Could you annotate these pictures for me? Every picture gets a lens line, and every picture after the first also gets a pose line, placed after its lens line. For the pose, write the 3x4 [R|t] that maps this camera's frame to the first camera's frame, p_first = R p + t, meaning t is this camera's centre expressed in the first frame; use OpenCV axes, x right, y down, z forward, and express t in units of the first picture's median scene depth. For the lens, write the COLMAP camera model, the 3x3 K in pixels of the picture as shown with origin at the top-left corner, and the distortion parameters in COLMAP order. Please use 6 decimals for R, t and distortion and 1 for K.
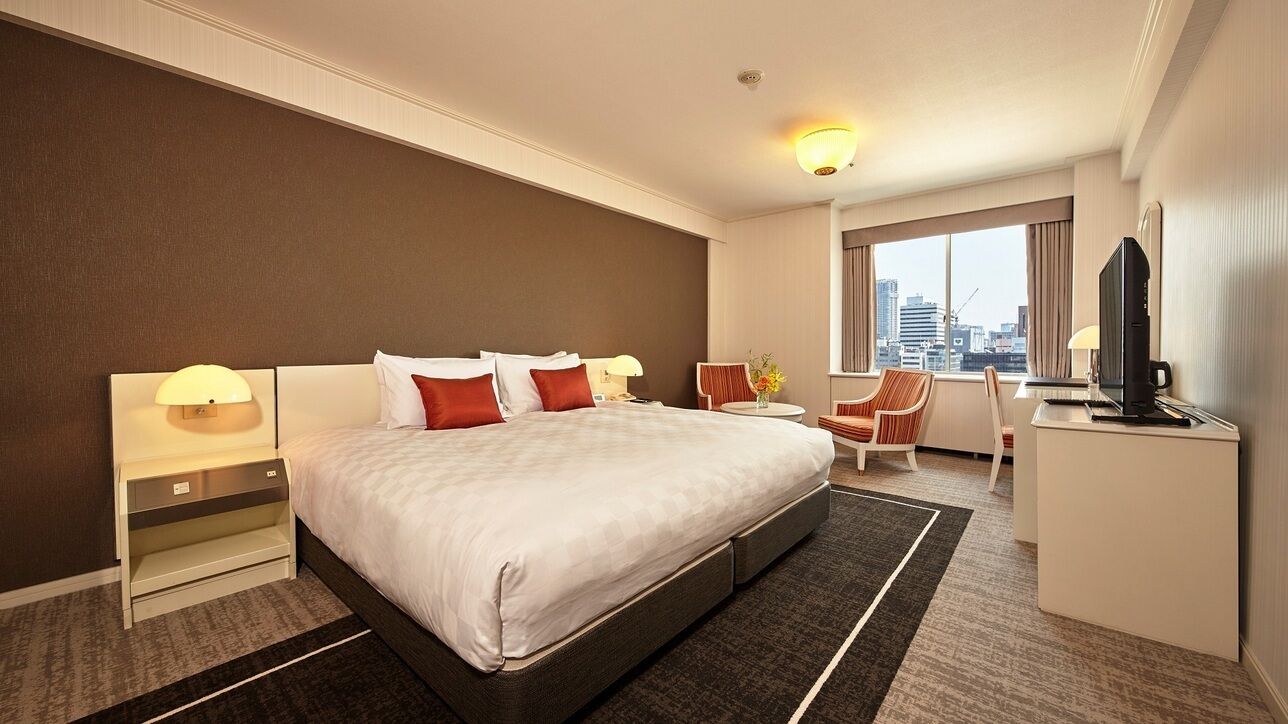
lens RADIAL K [[479.1, 0, 639.0], [0, 479.1, 336.3], [0, 0, 1]] dist [-0.001039, -0.000158]
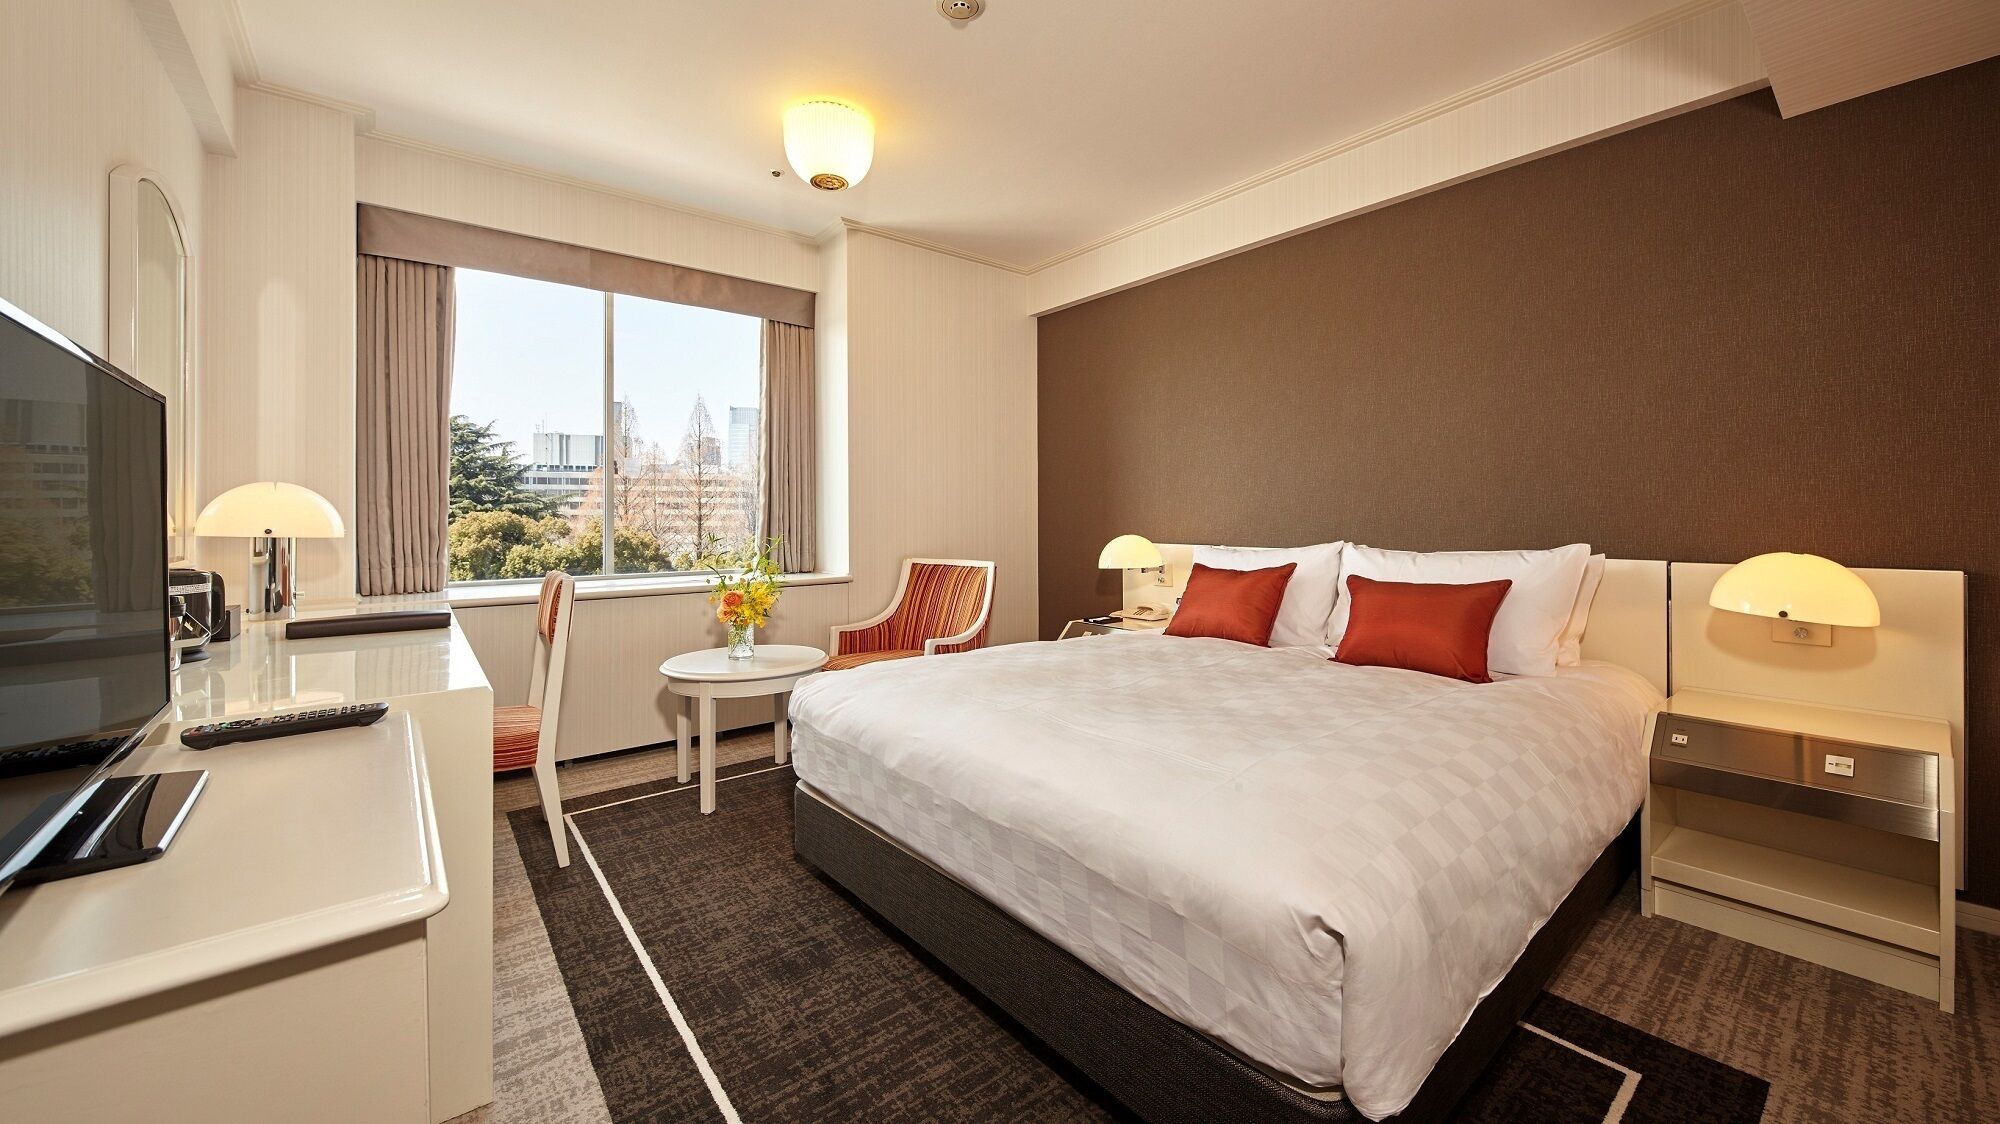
lens RADIAL K [[744.0, 0, 992.2], [0, 744.0, 522.1], [0, 0, 1]] dist [-0.001039, -0.000158]
pose [[-0.179677, 0.009465, -0.983680, 0.384511], [0.011040, 0.999910, 0.007604, 0.003437], [0.983664, -0.009493, -0.179765, 0.466056]]
